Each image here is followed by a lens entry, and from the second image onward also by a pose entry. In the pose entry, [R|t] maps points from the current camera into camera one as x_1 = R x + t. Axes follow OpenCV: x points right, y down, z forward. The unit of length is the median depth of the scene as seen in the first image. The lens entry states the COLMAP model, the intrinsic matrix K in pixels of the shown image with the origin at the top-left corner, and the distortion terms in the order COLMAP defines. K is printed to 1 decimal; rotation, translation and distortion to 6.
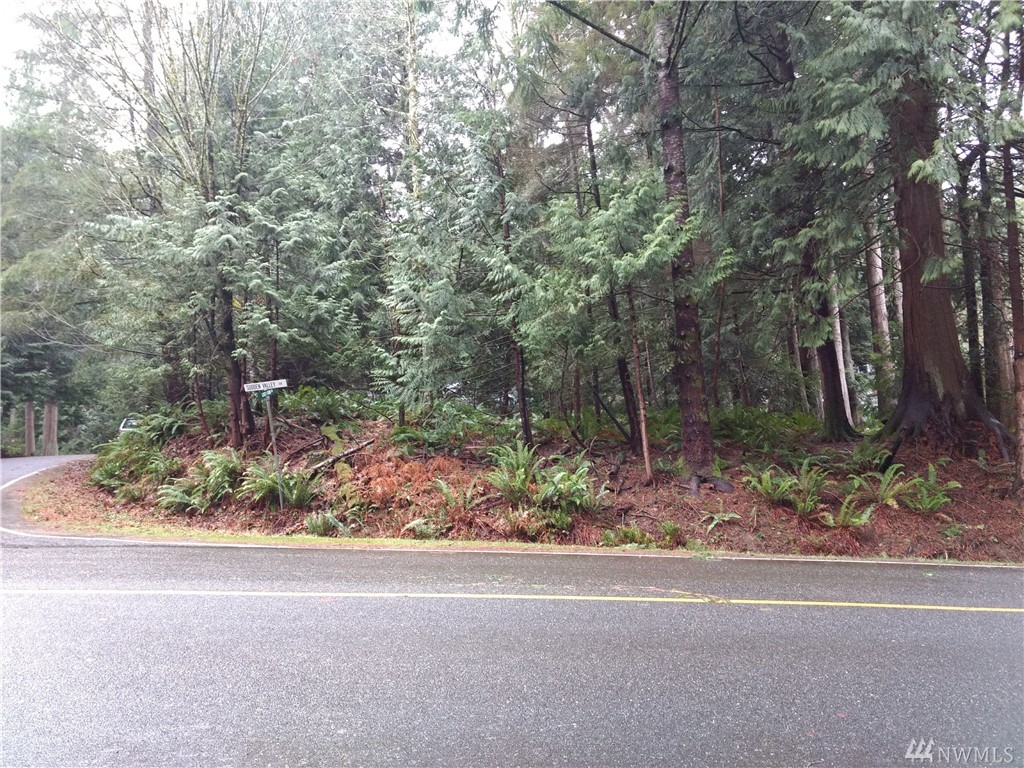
lens RADIAL K [[851.8, 0, 510.9], [0, 851.8, 386.2], [0, 0, 1]] dist [0.037016, 0.024911]
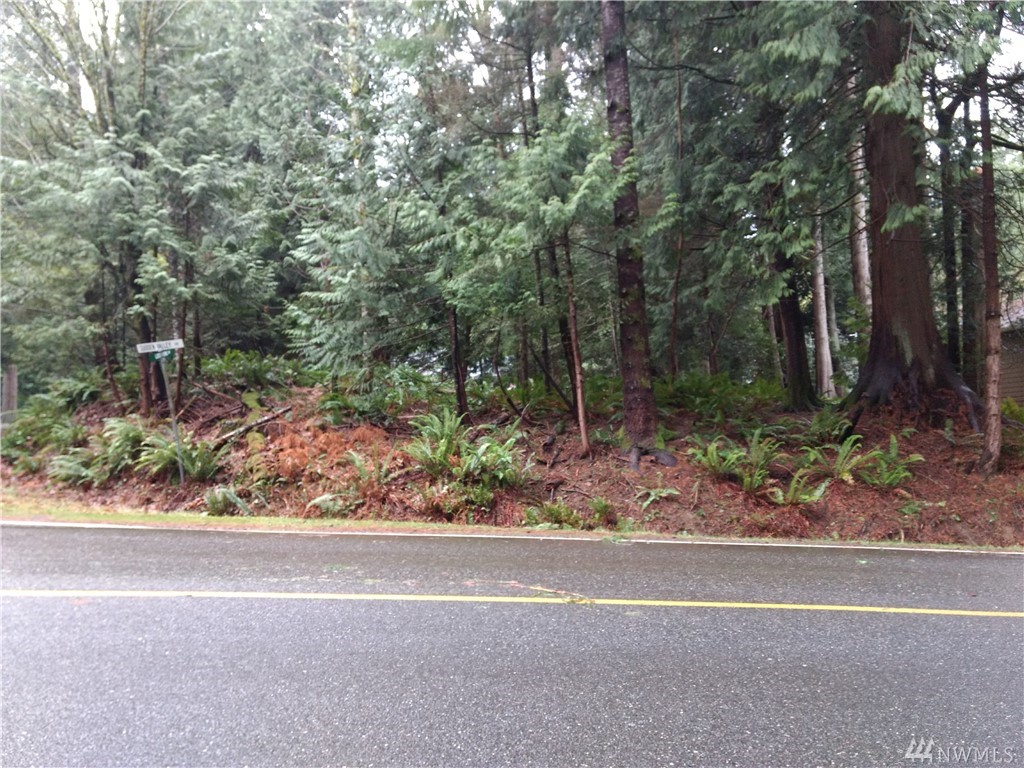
lens RADIAL K [[851.8, 0, 516.5], [0, 851.8, 389.9], [0, 0, 1]] dist [0.037016, 0.024911]
pose [[0.999982, 0.003394, 0.004962, 0.083925], [-0.003577, 0.999299, 0.037271, 0.010198], [-0.004832, -0.037288, 0.999293, 0.095132]]
